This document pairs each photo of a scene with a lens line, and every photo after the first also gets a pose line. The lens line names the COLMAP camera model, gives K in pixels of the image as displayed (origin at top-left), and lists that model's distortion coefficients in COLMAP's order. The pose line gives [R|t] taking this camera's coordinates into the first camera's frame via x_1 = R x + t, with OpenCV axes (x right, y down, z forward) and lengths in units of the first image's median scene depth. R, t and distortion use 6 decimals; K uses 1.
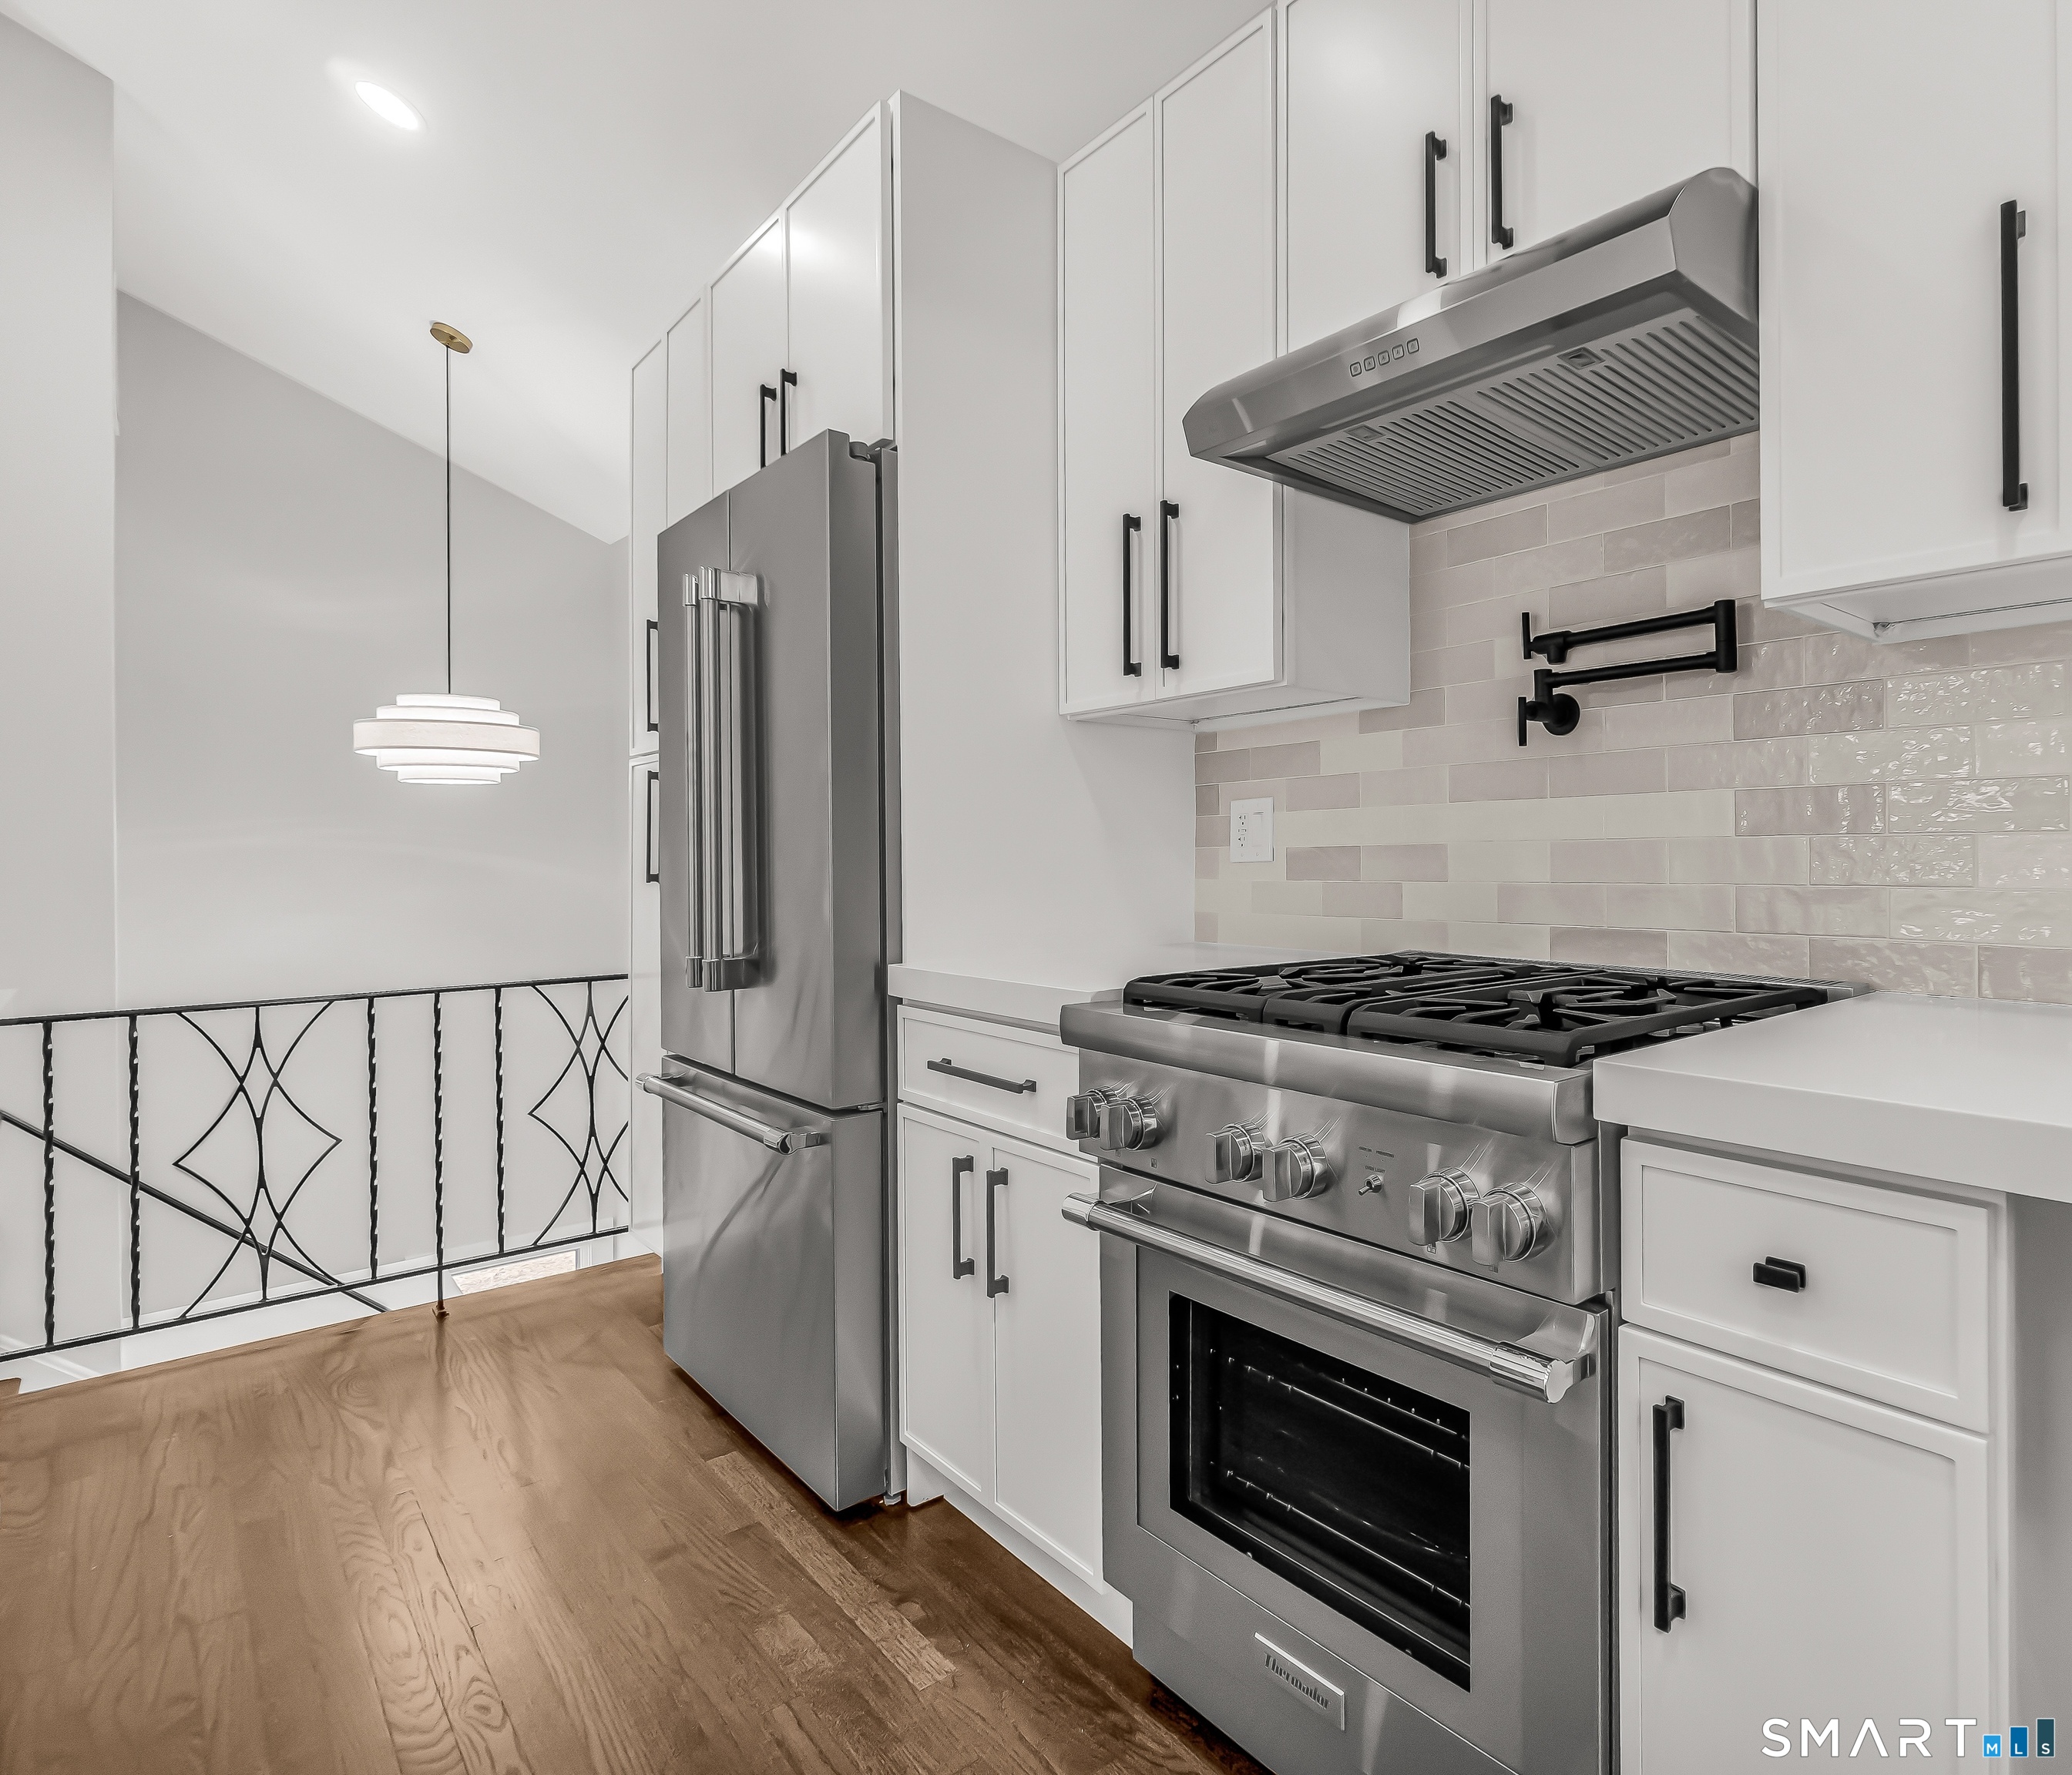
lens RADIAL K [[1115.1, 0, 1036.8], [0, 1115.1, 874.0], [0, 0, 1]] dist [-0.002248, -0.000246]
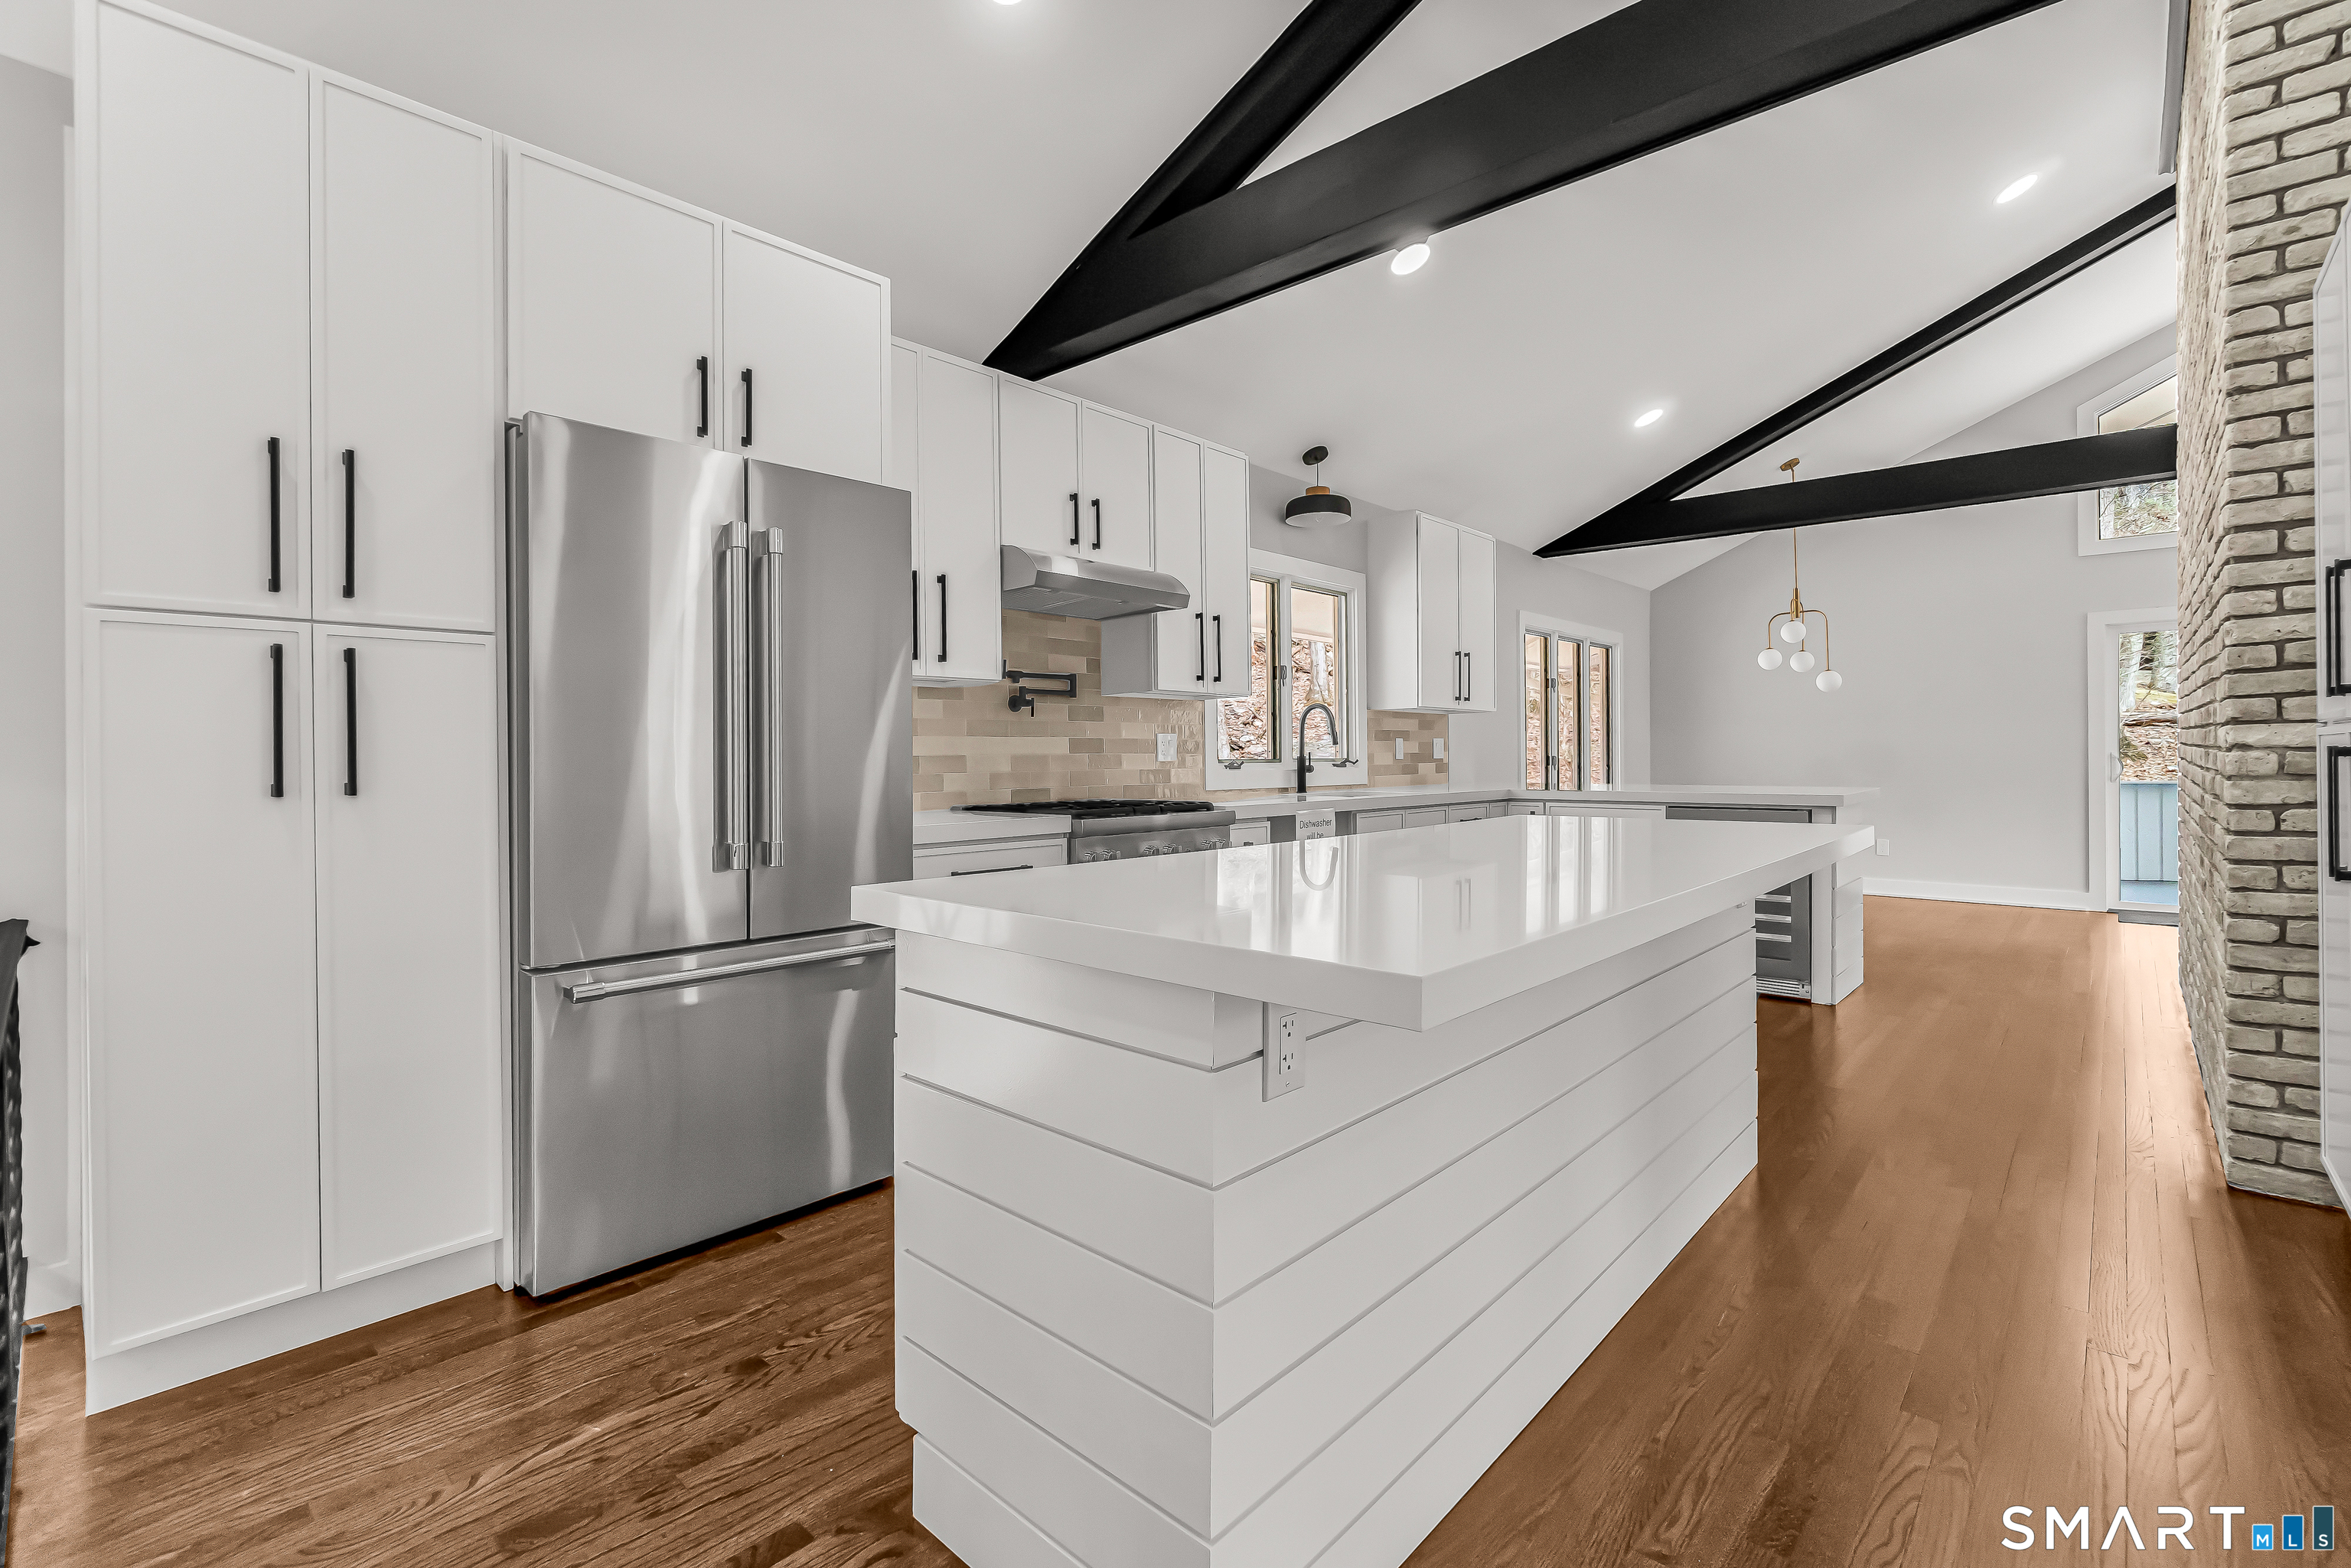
lens RADIAL K [[1025.3, 0, 1176.3], [0, 1025.3, 767.5], [0, 0, 1]] dist [-0.001843, -0.000240]
pose [[-0.137024, -0.004573, 0.990557, -1.945360], [0.020989, 0.999751, 0.007519, -0.011767], [-0.990345, 0.021821, -0.136894, 1.018001]]
